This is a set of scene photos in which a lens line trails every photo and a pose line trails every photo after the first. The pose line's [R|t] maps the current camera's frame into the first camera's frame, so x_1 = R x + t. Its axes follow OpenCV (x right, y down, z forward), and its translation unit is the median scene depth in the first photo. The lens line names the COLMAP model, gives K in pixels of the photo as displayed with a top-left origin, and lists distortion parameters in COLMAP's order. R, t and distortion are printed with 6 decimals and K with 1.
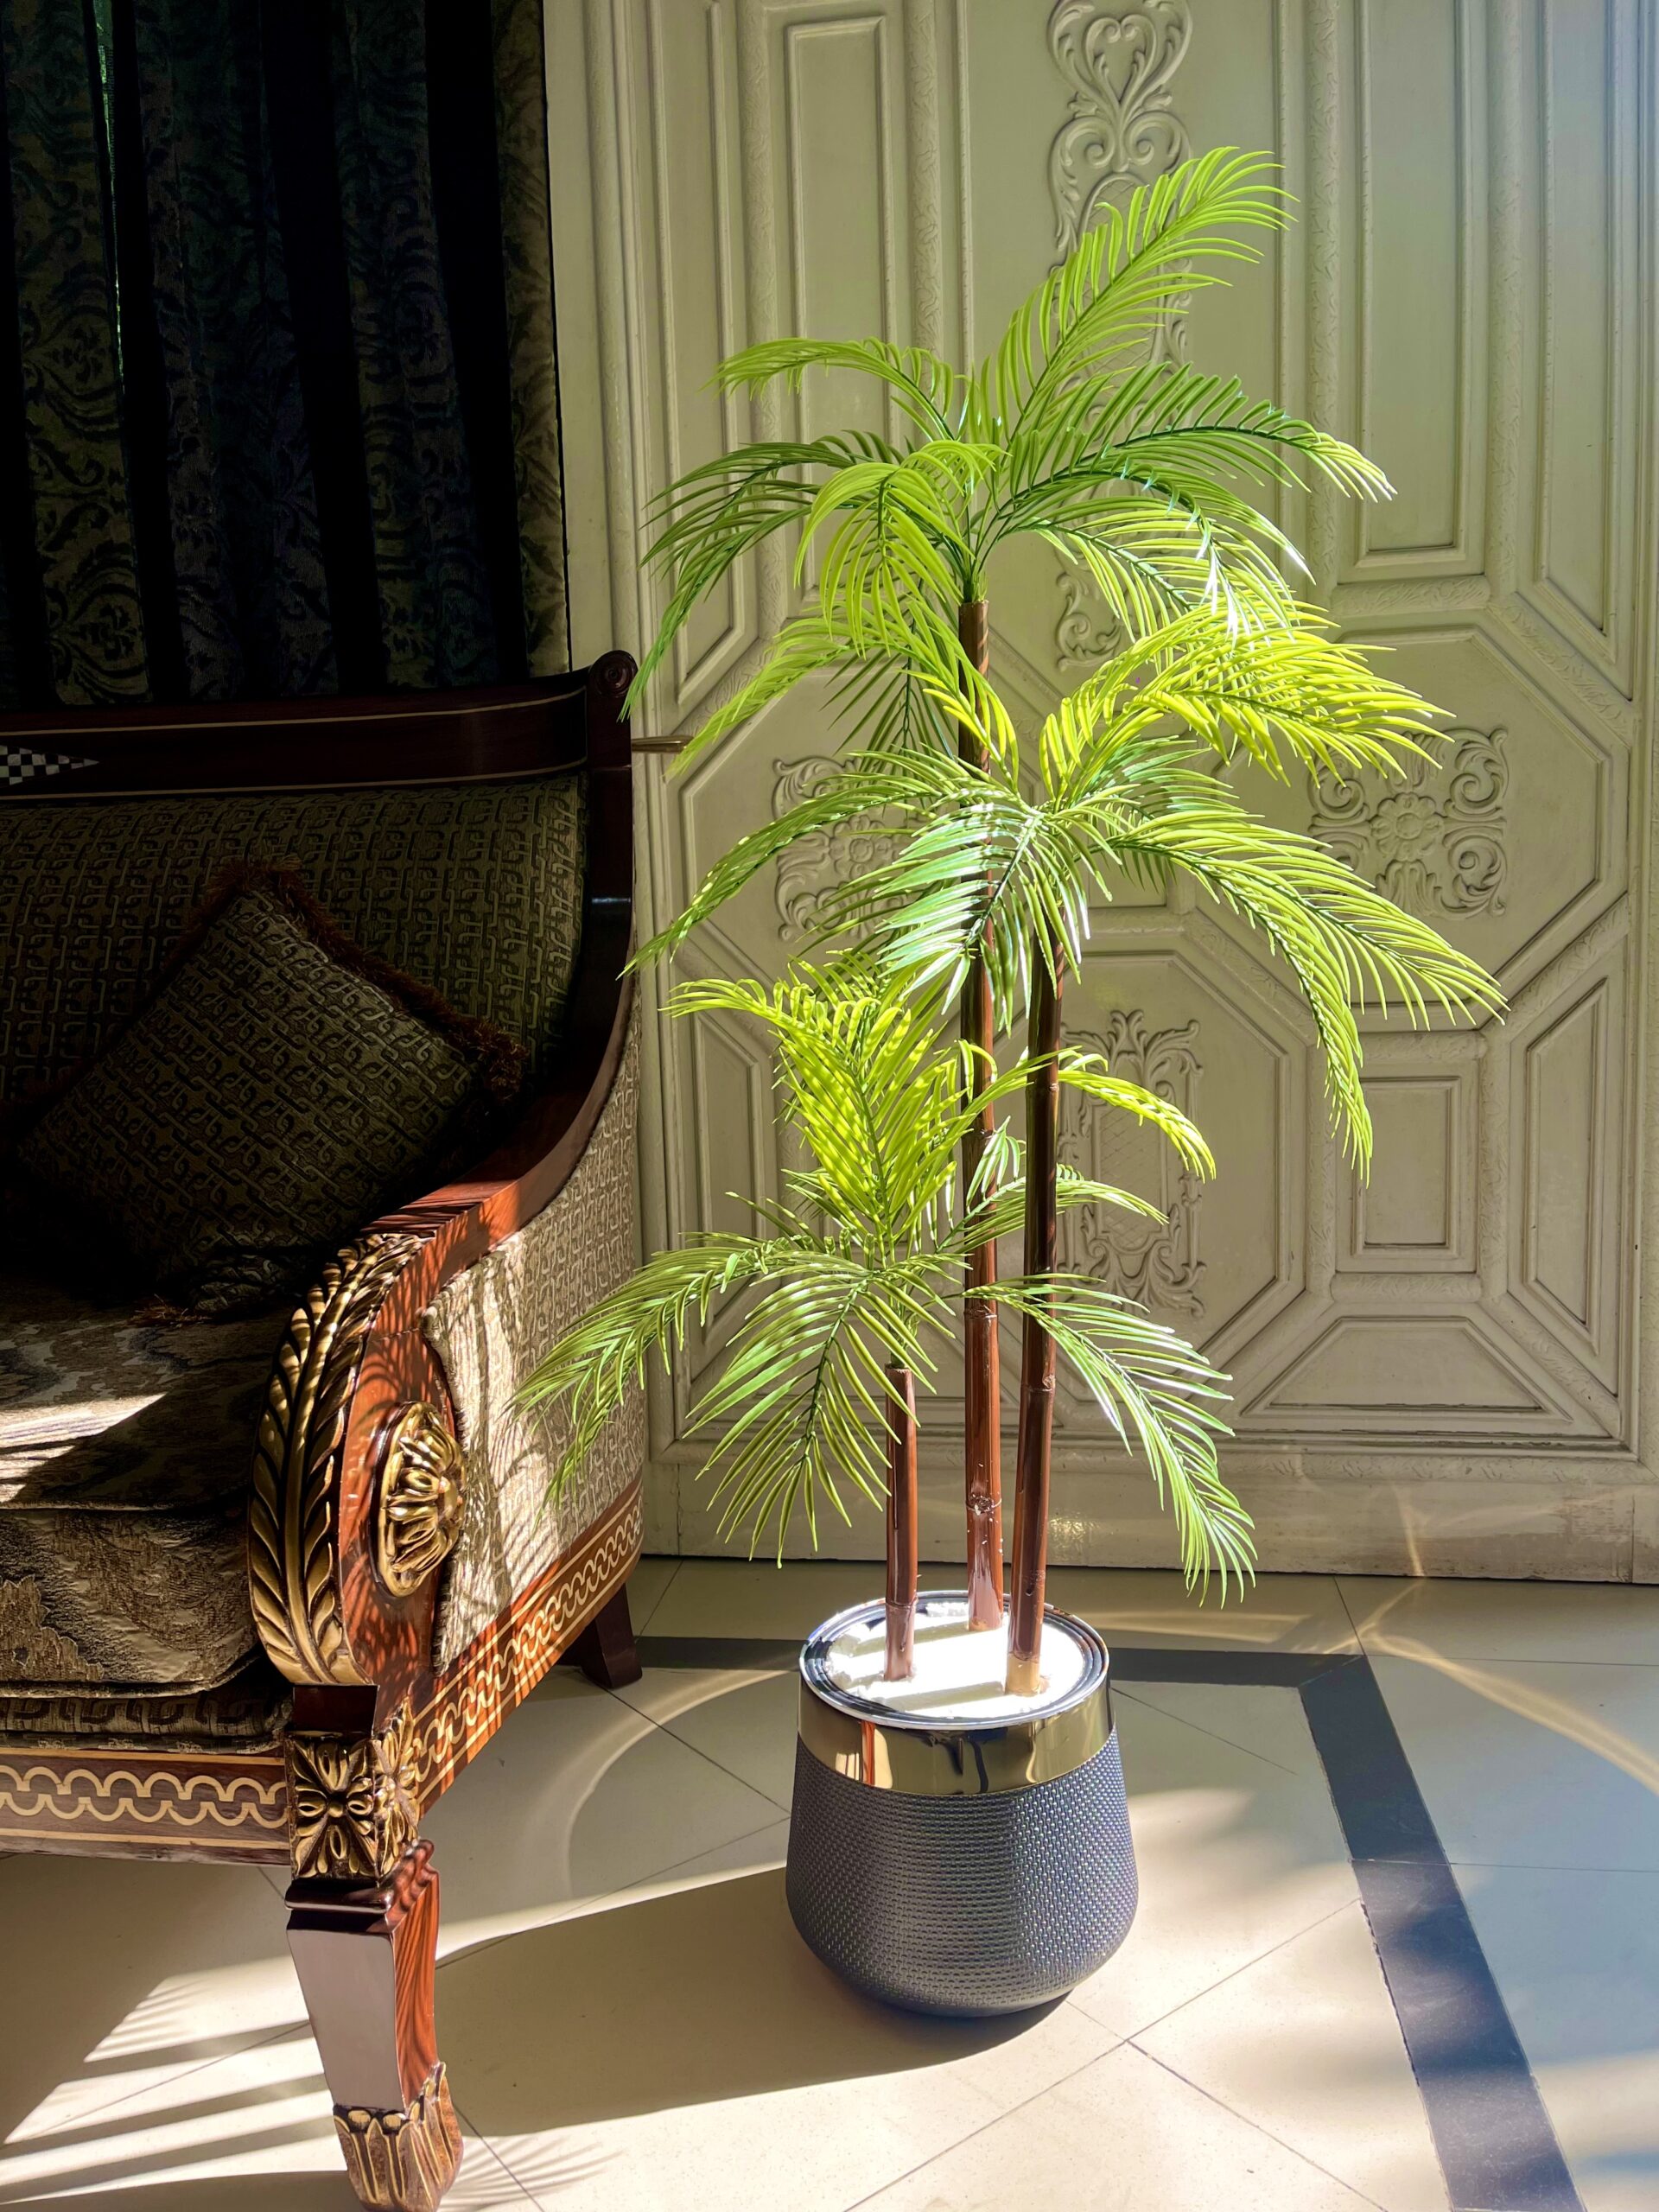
lens RADIAL K [[1690.4, 0, 848.6], [0, 1690.4, 1119.9], [0, 0, 1]] dist [0.074295, -0.109467]
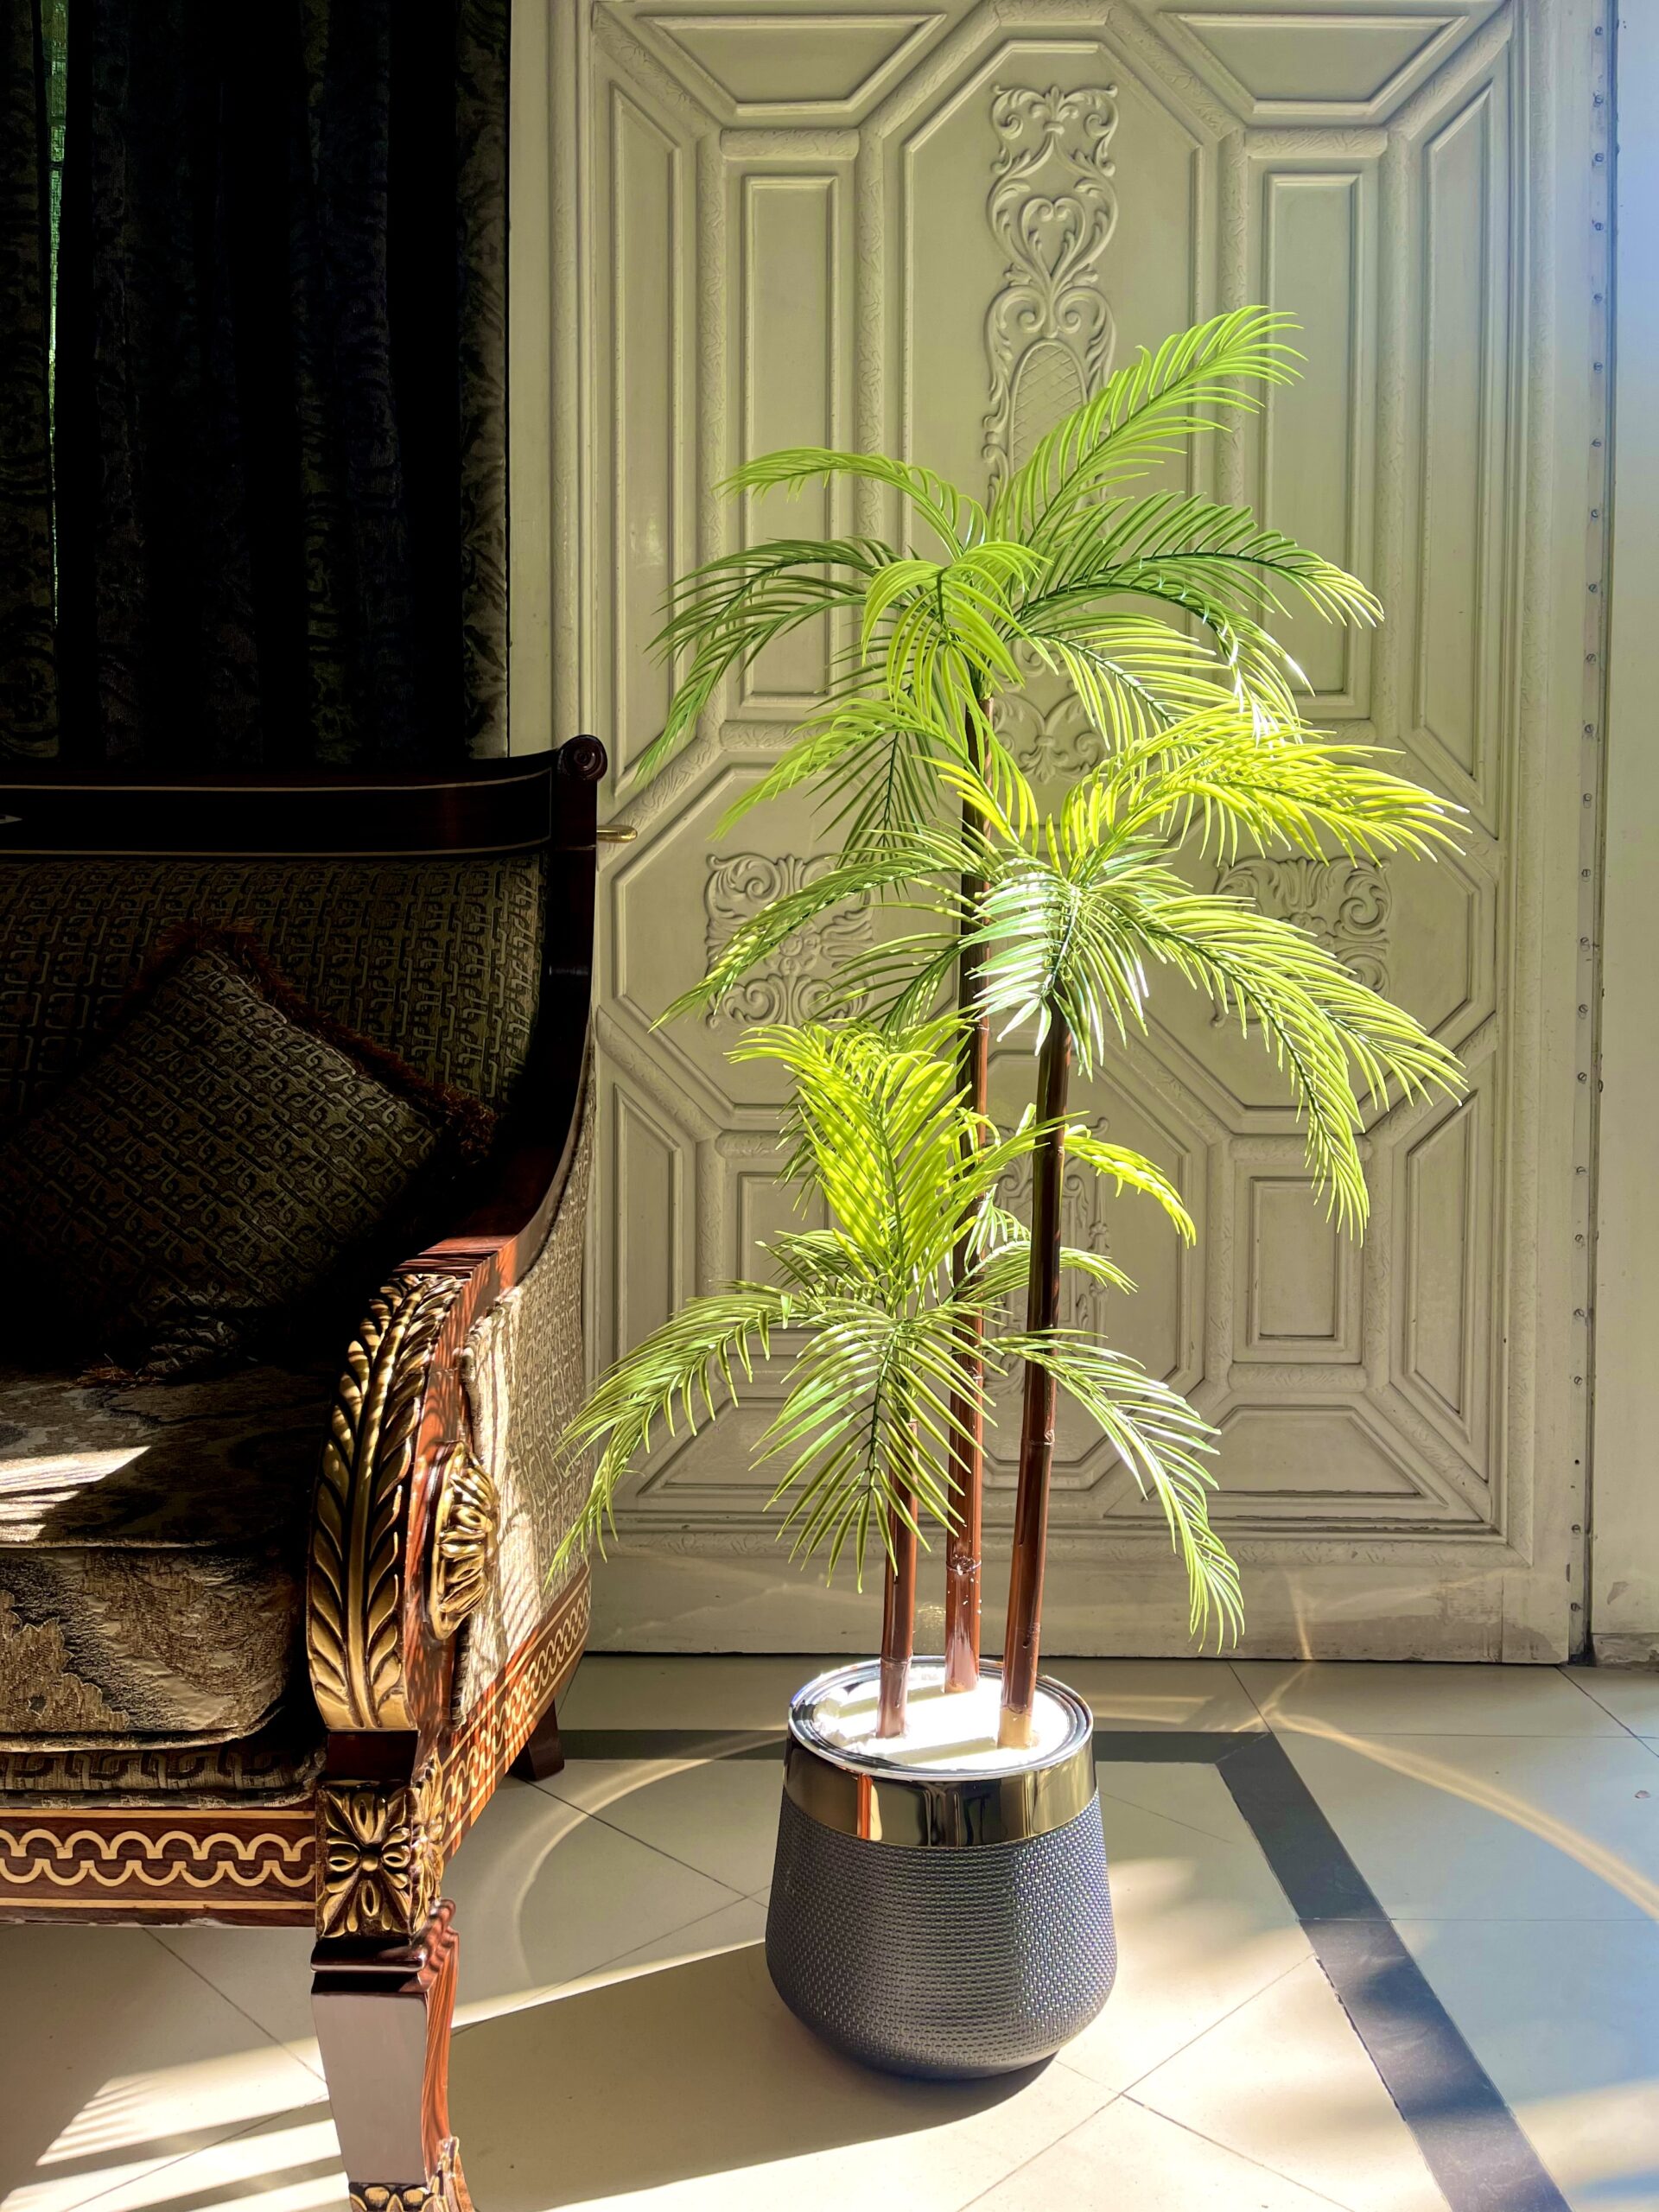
lens RADIAL K [[1690.4, 0, 837.7], [0, 1690.4, 1121.2], [0, 0, 1]] dist [0.074295, -0.109467]
pose [[0.990702, 0.030614, 0.132557, -0.120136], [-0.019762, 0.996401, -0.082426, 0.040014], [-0.134603, 0.079040, 0.987742, -0.016988]]
